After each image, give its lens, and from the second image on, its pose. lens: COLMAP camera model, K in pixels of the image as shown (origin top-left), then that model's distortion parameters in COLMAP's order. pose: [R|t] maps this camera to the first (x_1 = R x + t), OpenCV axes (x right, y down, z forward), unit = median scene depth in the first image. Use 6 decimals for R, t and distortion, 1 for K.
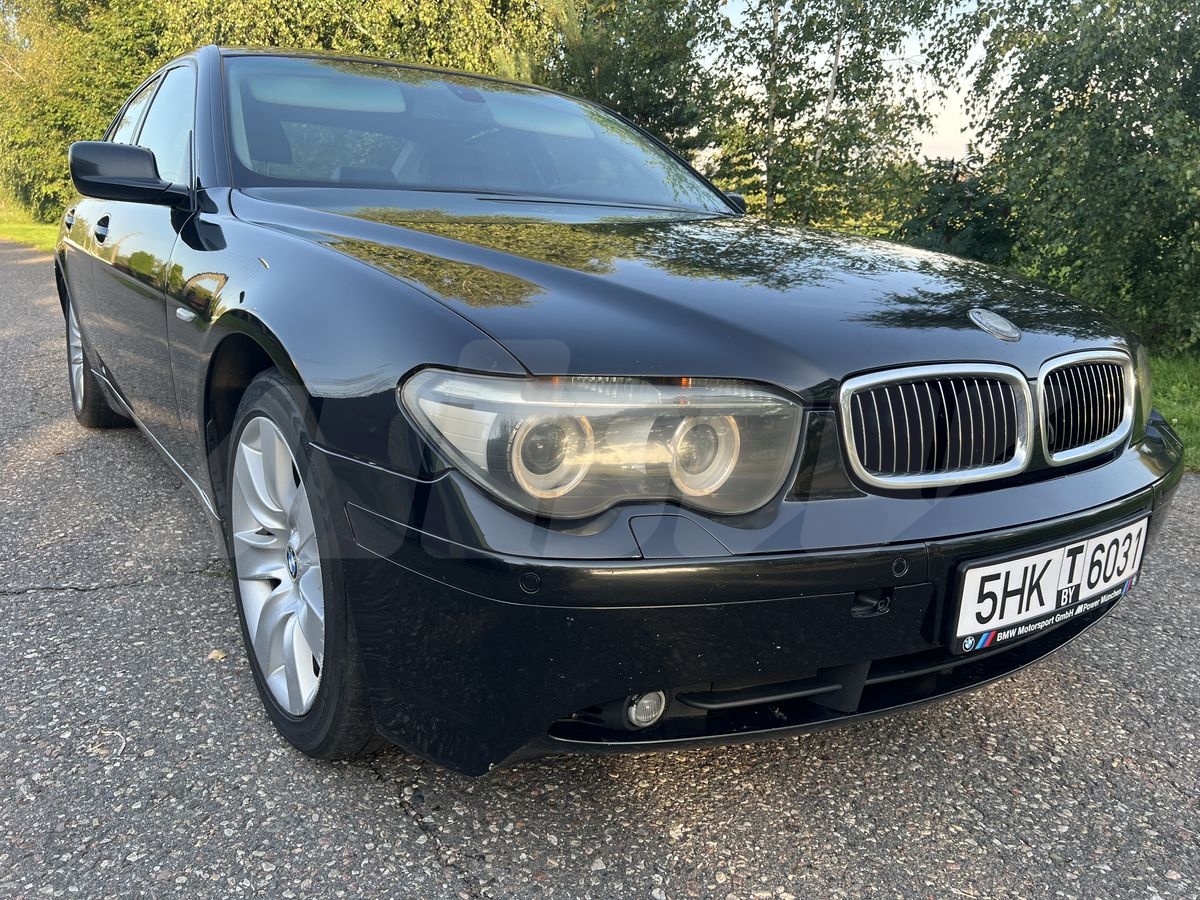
lens RADIAL K [[912.7, 0, 602.5], [0, 912.7, 449.8], [0, 0, 1]] dist [0.048654, -0.058131]
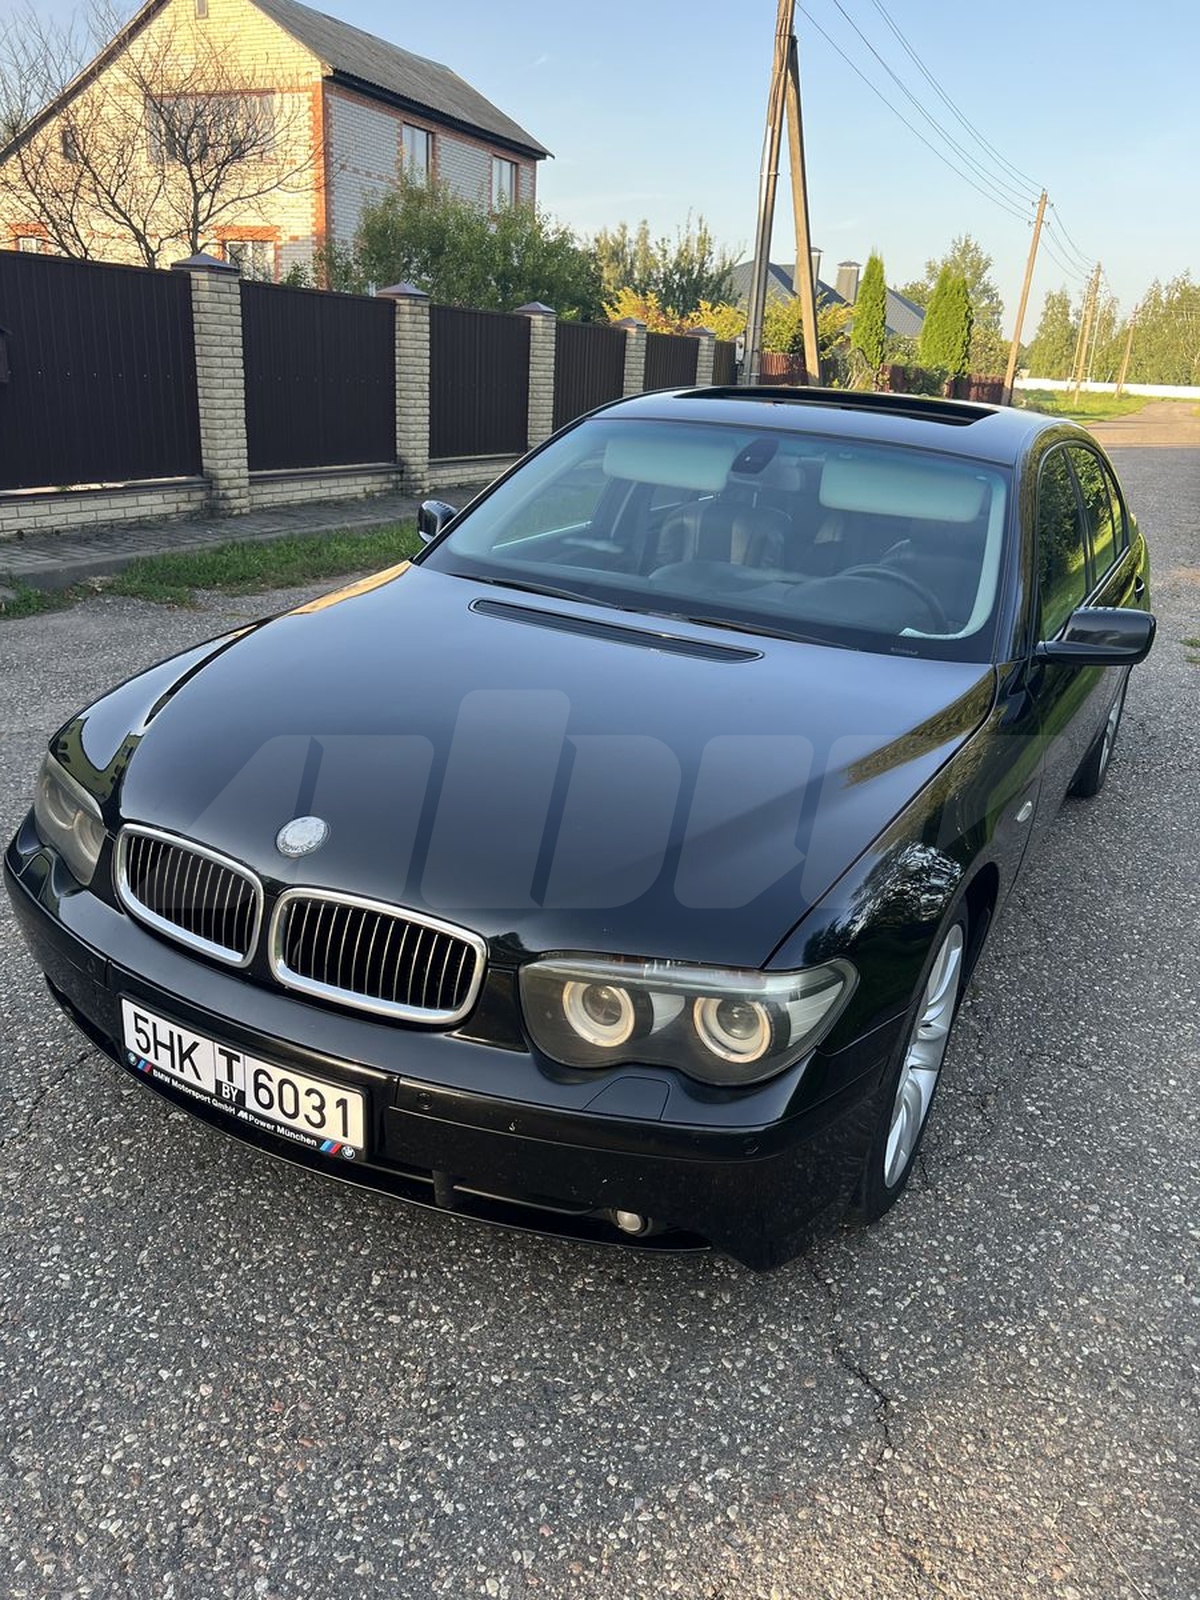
lens RADIAL K [[1217.0, 0, 595.7], [0, 1217.0, 806.4], [0, 0, 1]] dist [0.048654, -0.058131]
pose [[0.445209, 0.317416, -0.837279, 1.760131], [-0.259593, 0.940658, 0.218573, -0.569599], [0.856971, 0.120041, 0.501189, 0.602707]]
